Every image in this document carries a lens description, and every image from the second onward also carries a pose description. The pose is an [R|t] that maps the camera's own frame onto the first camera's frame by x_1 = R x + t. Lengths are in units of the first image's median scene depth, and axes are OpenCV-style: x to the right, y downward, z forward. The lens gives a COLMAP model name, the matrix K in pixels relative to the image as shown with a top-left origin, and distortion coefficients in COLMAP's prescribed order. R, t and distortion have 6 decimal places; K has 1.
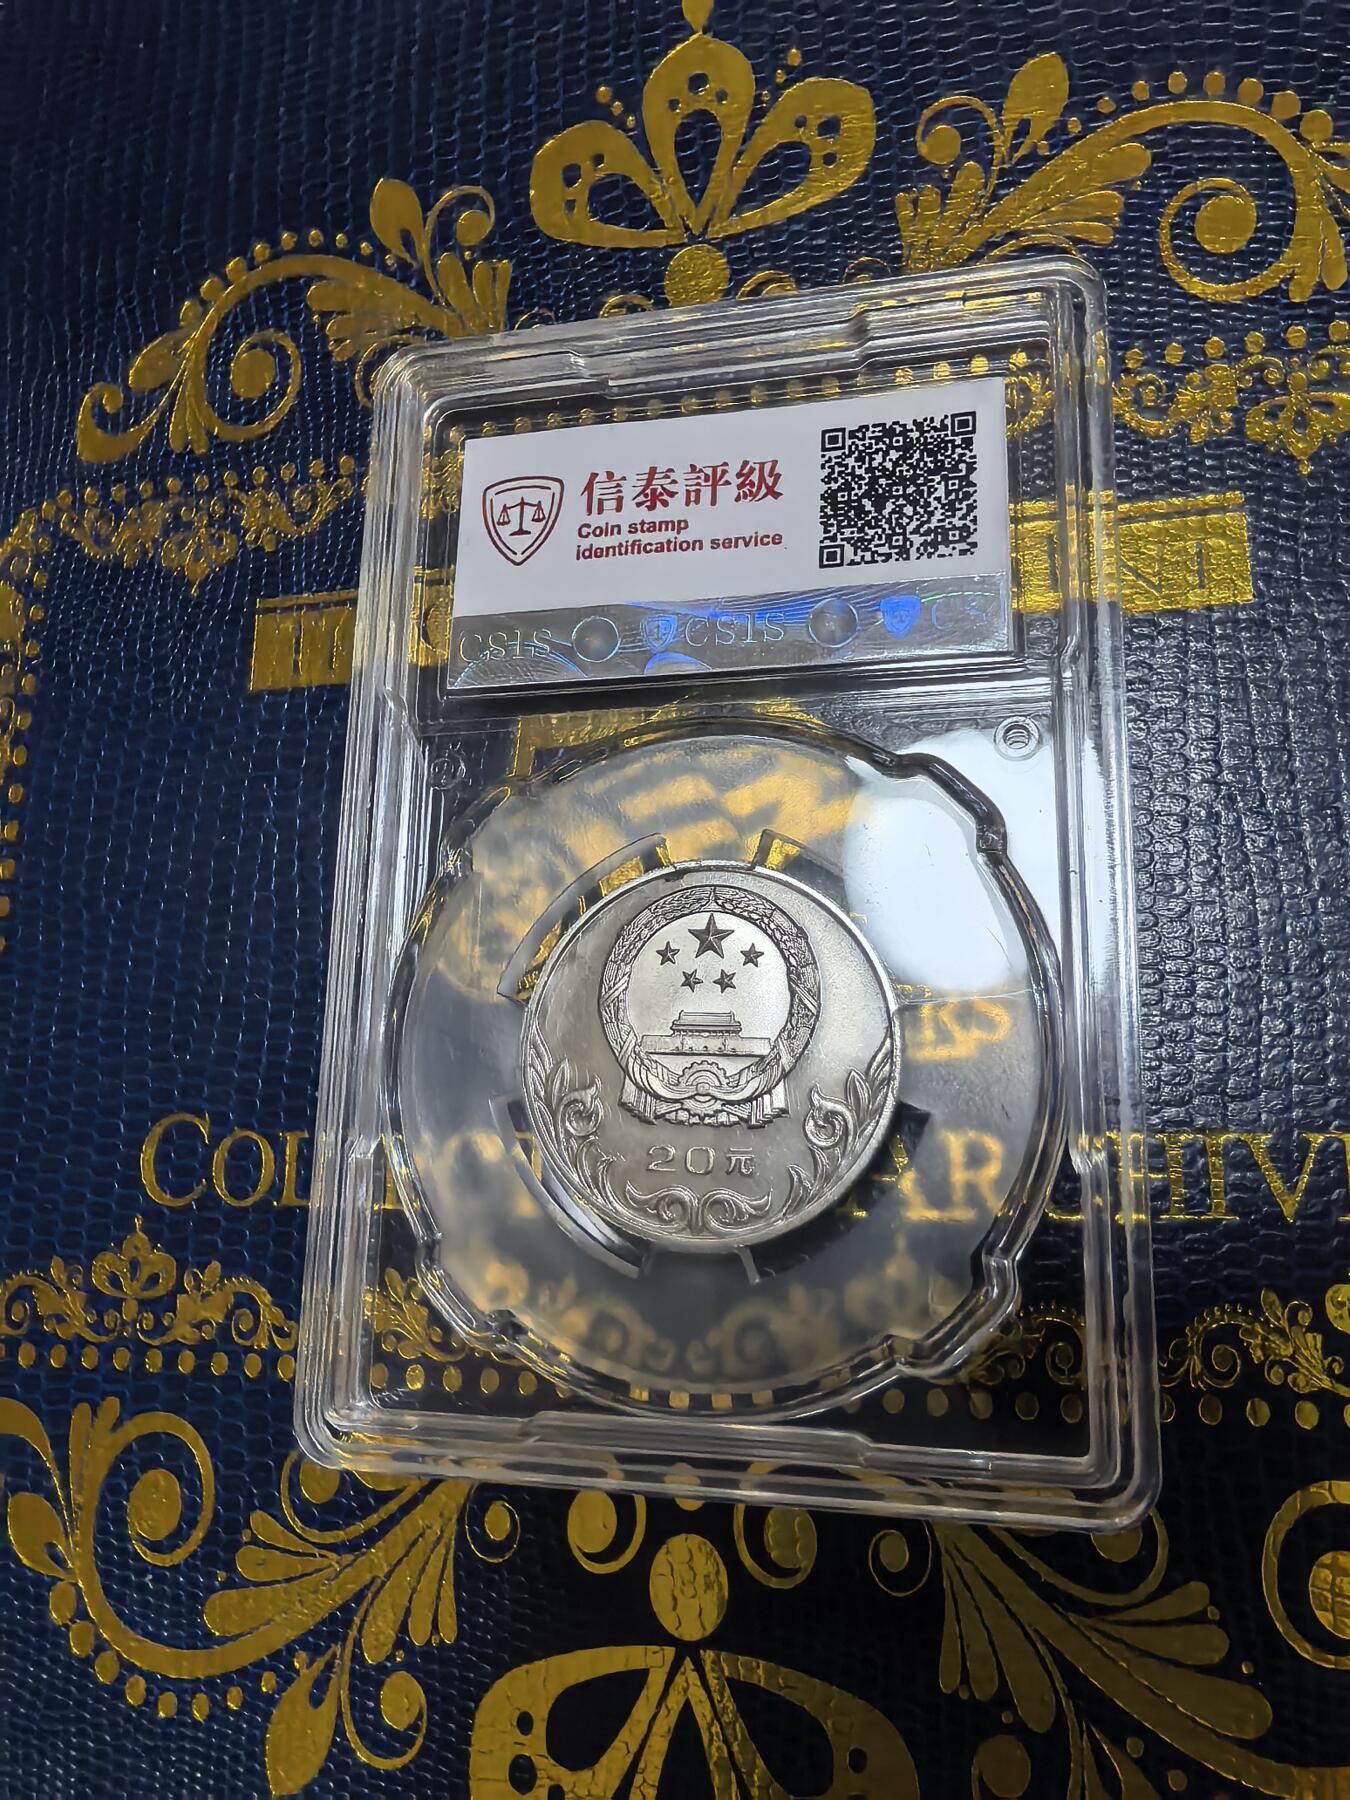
lens RADIAL K [[1312.3, 0, 680.8], [0, 1312.3, 899.4], [0, 0, 1]] dist [-0.005428, -0.004276]
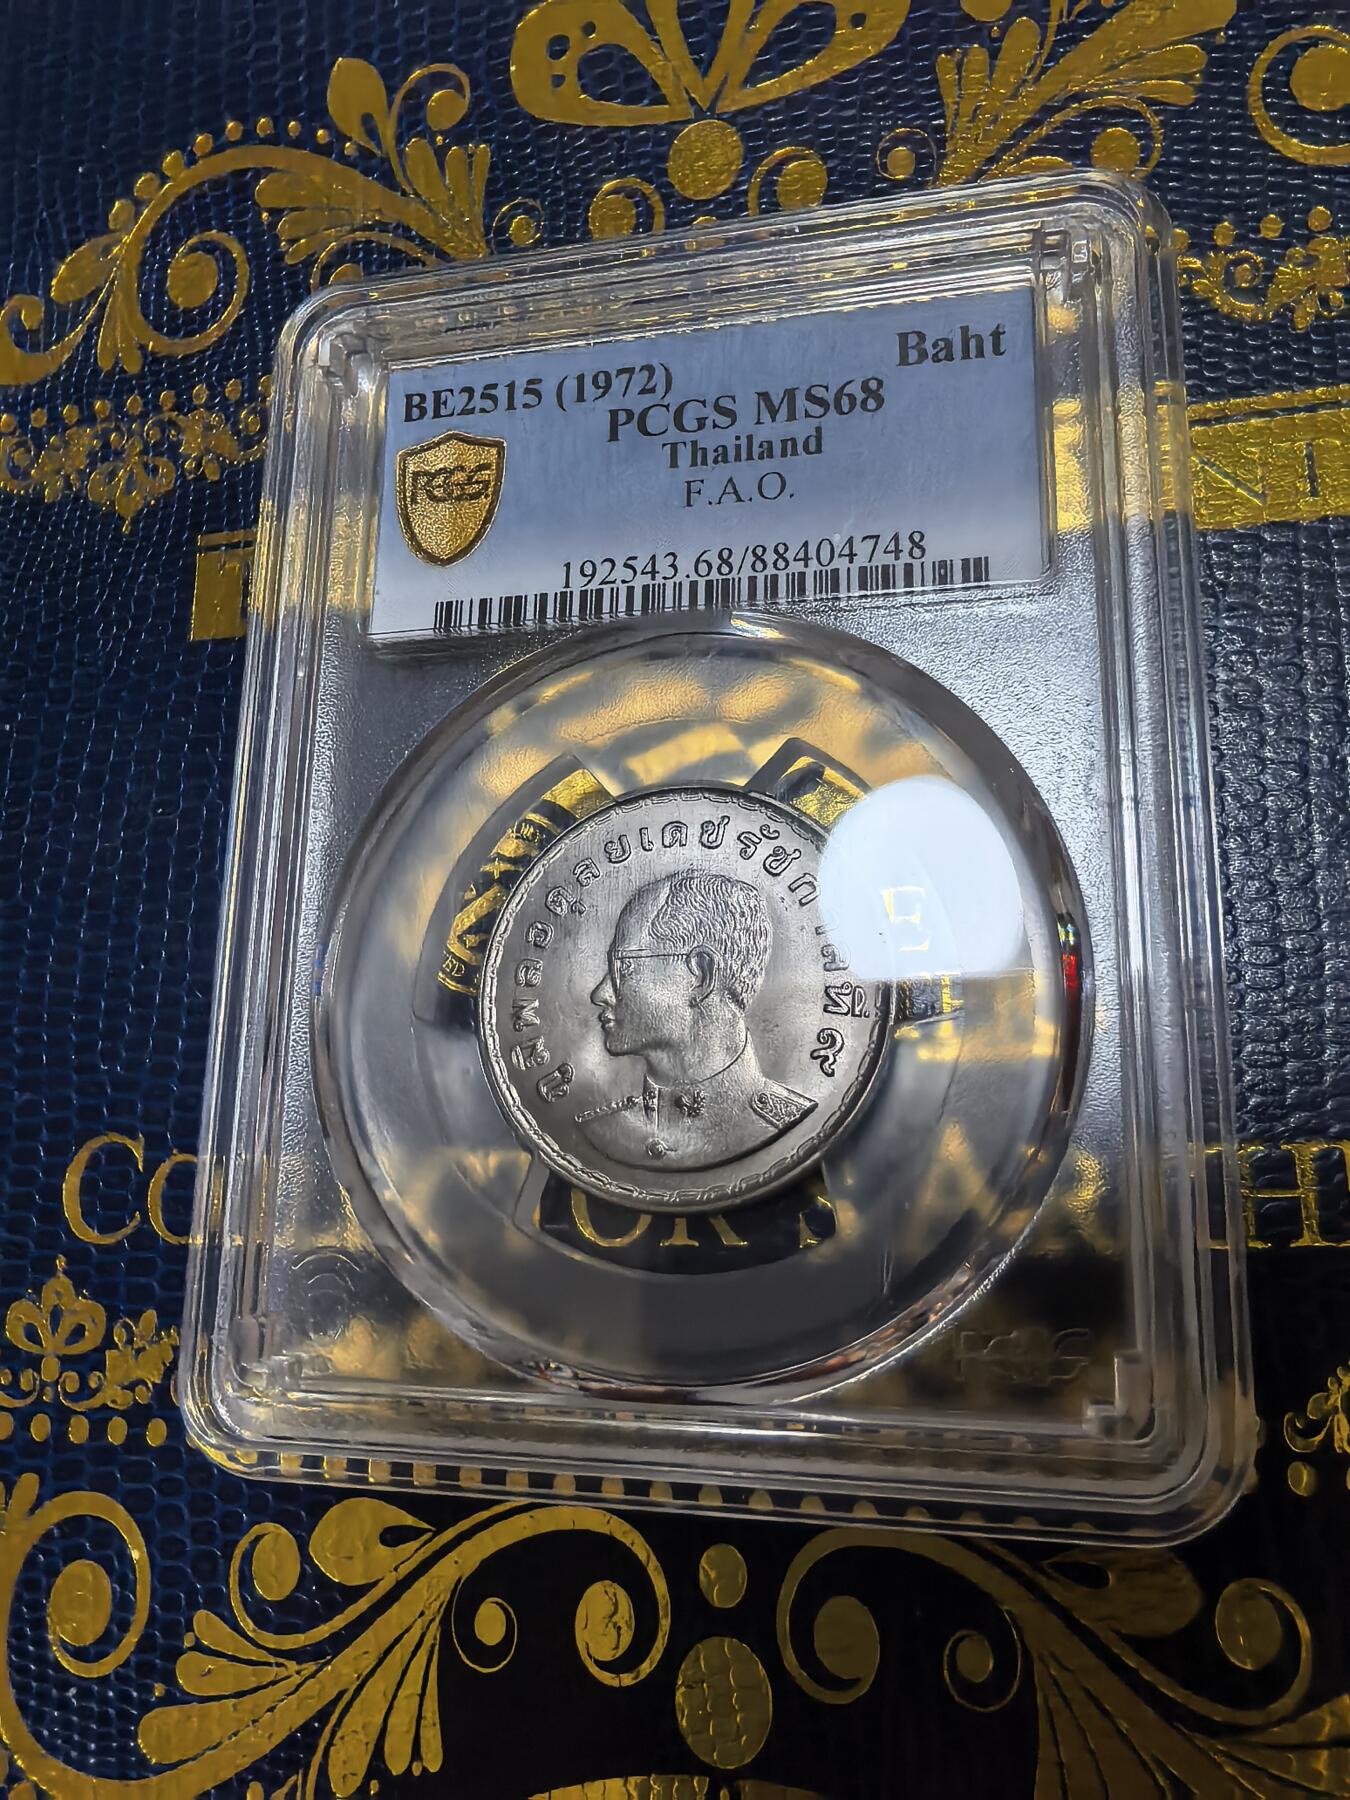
lens RADIAL K [[1268.8, 0, 689.3], [0, 1268.8, 909.7], [0, 0, 1]] dist [-0.008075, -0.000743]
pose [[0.999705, -0.011161, 0.021576, -0.024783], [0.011142, 0.999937, 0.001003, 0.022939], [-0.021586, -0.000763, 0.999767, 0.186883]]
